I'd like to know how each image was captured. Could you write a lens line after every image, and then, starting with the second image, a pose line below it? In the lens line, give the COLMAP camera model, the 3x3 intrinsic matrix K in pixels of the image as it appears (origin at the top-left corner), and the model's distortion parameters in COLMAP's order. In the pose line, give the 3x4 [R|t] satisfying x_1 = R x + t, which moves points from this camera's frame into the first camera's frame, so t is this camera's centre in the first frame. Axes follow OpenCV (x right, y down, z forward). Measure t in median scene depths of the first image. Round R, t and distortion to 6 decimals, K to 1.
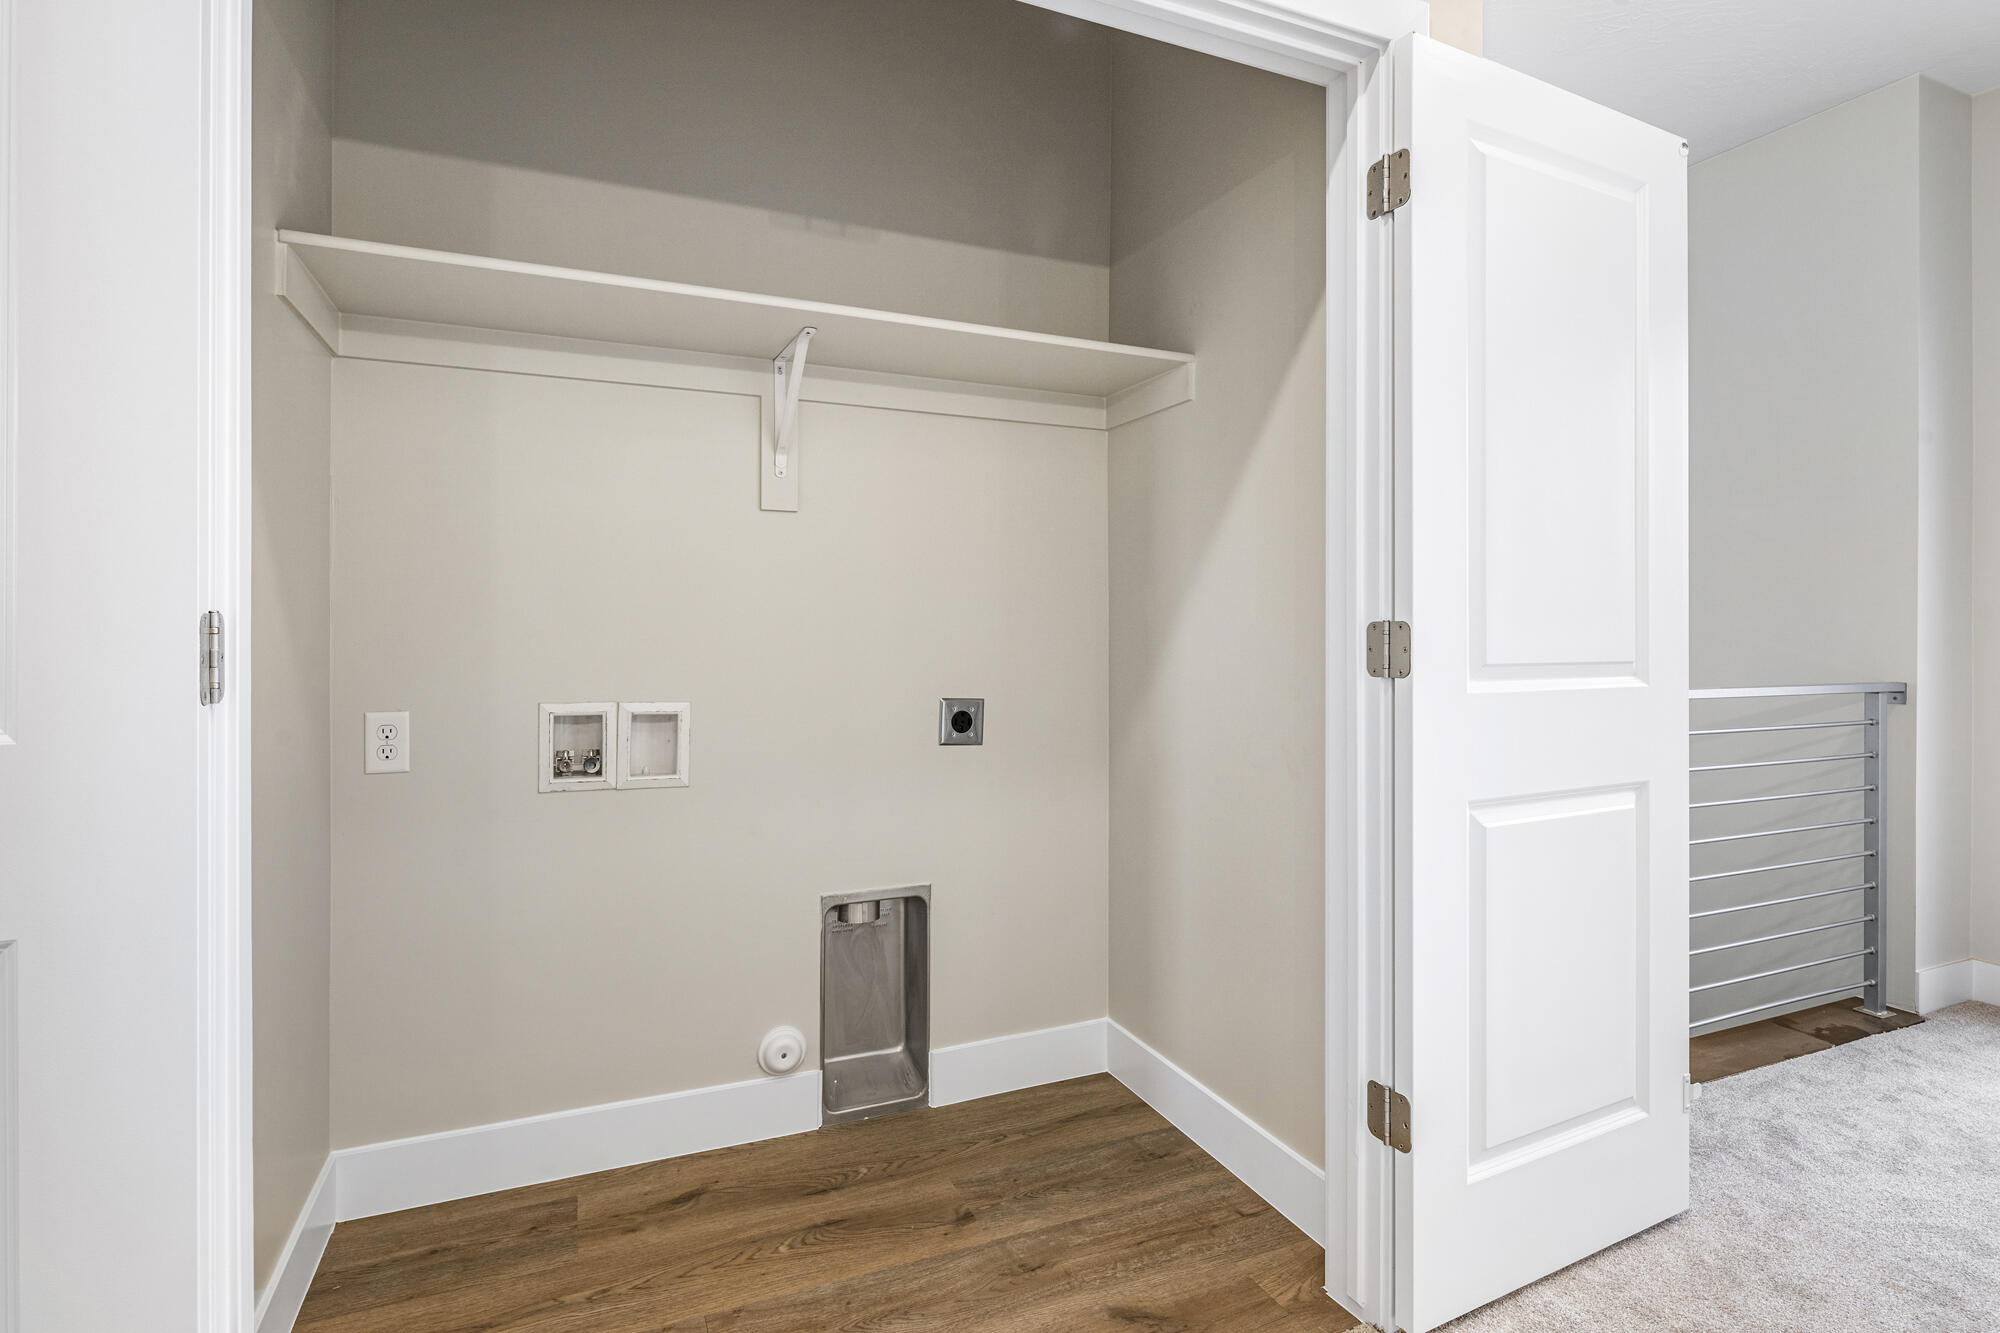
lens RADIAL K [[985.9, 0, 1002.6], [0, 985.9, 655.9], [0, 0, 1]] dist [0.004005, -0.003491]
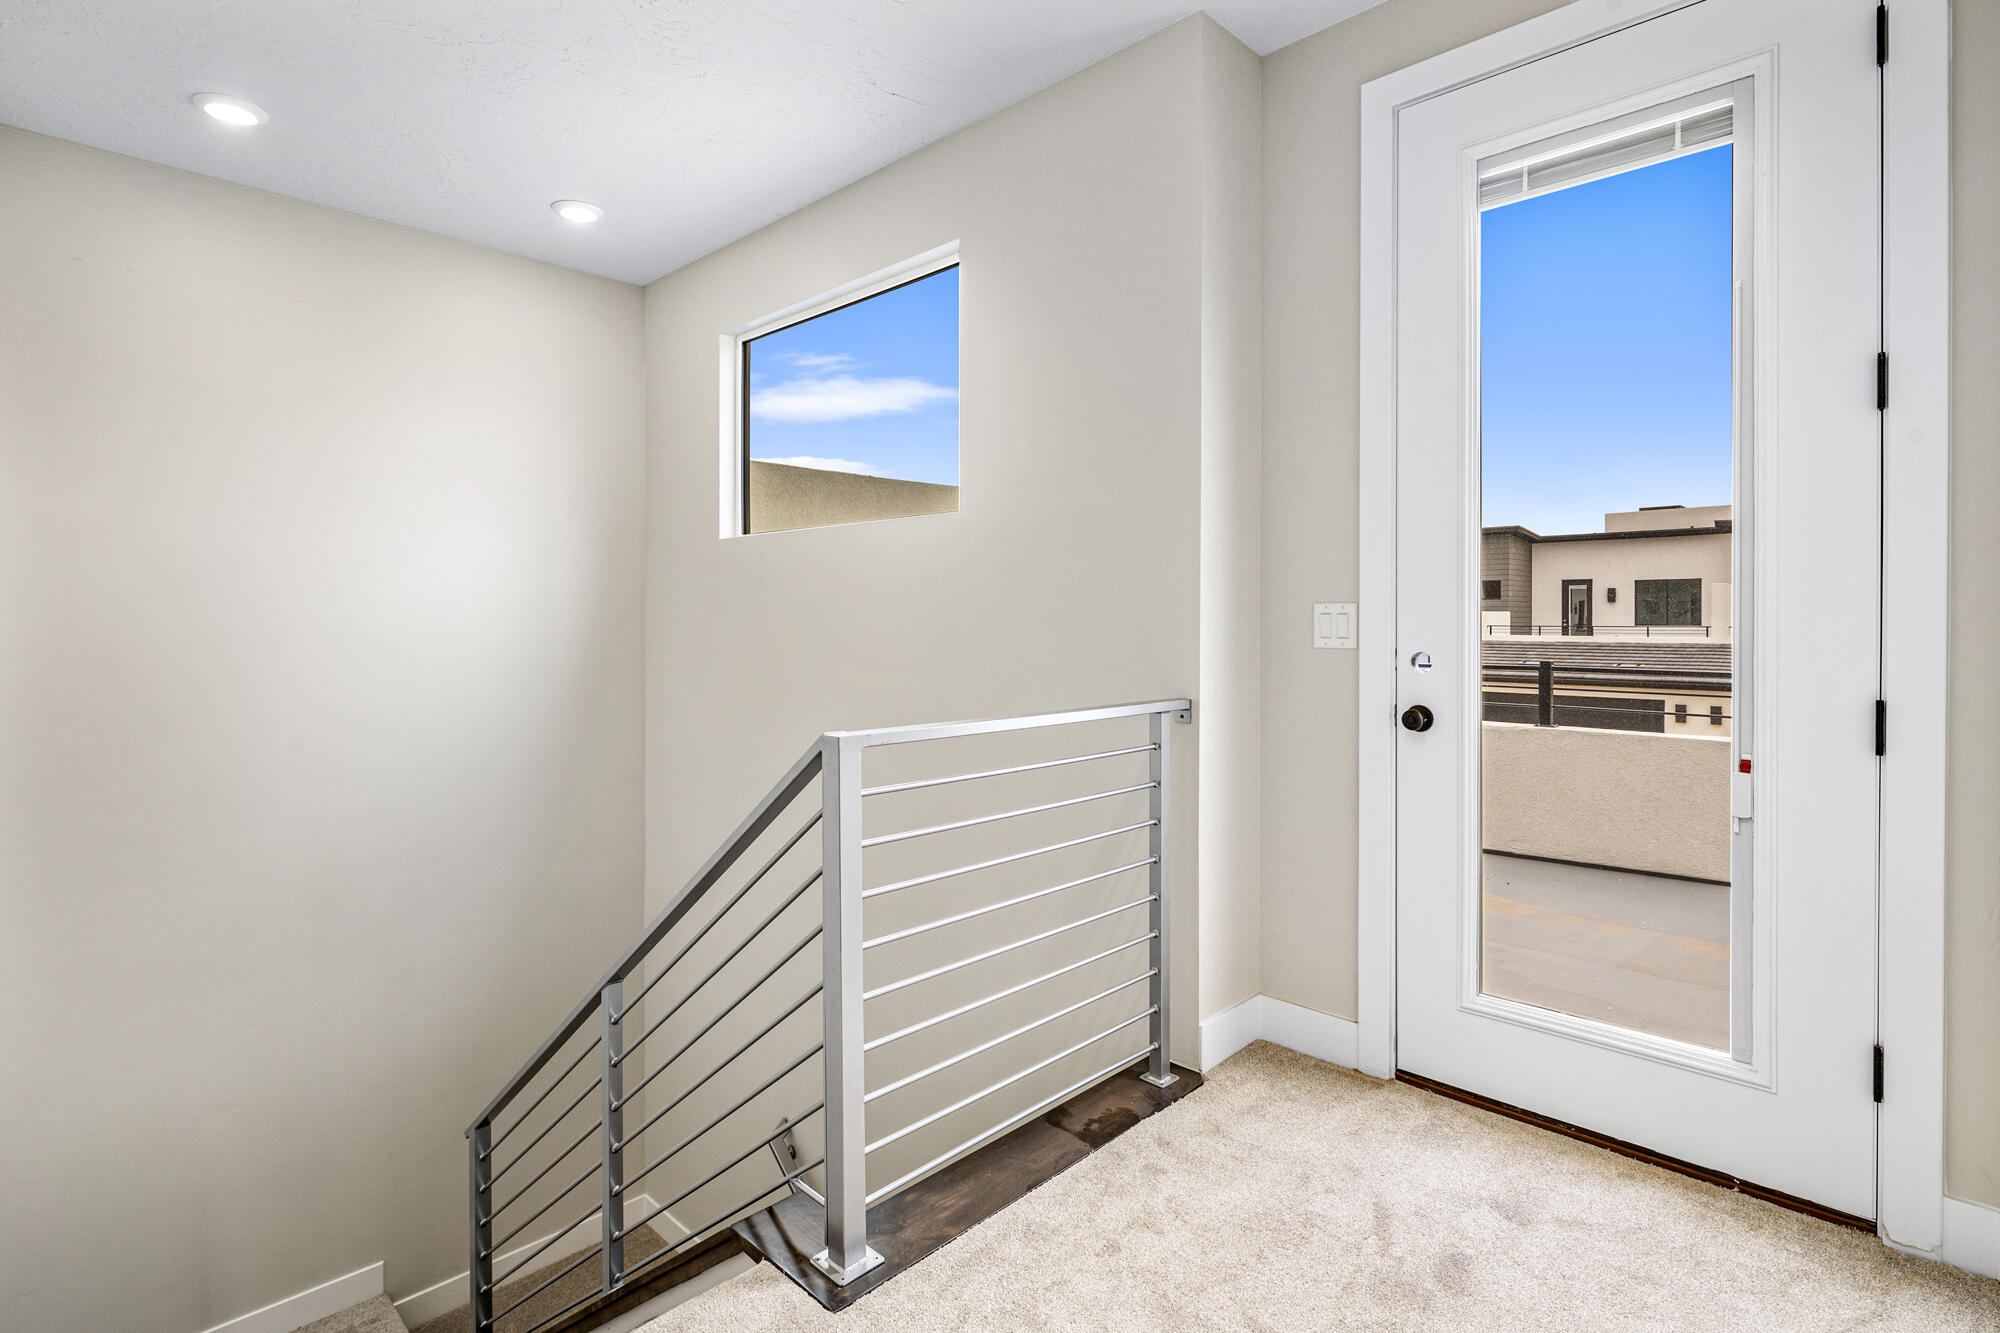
lens RADIAL K [[985.9, 0, 998.2], [0, 985.9, 651.9], [0, 0, 1]] dist [0.004005, -0.003491]
pose [[0.918754, -0.006107, 0.394783, 0.426936], [0.003159, 0.999962, 0.008116, -0.023520], [-0.394818, -0.006209, 0.918739, 0.268343]]
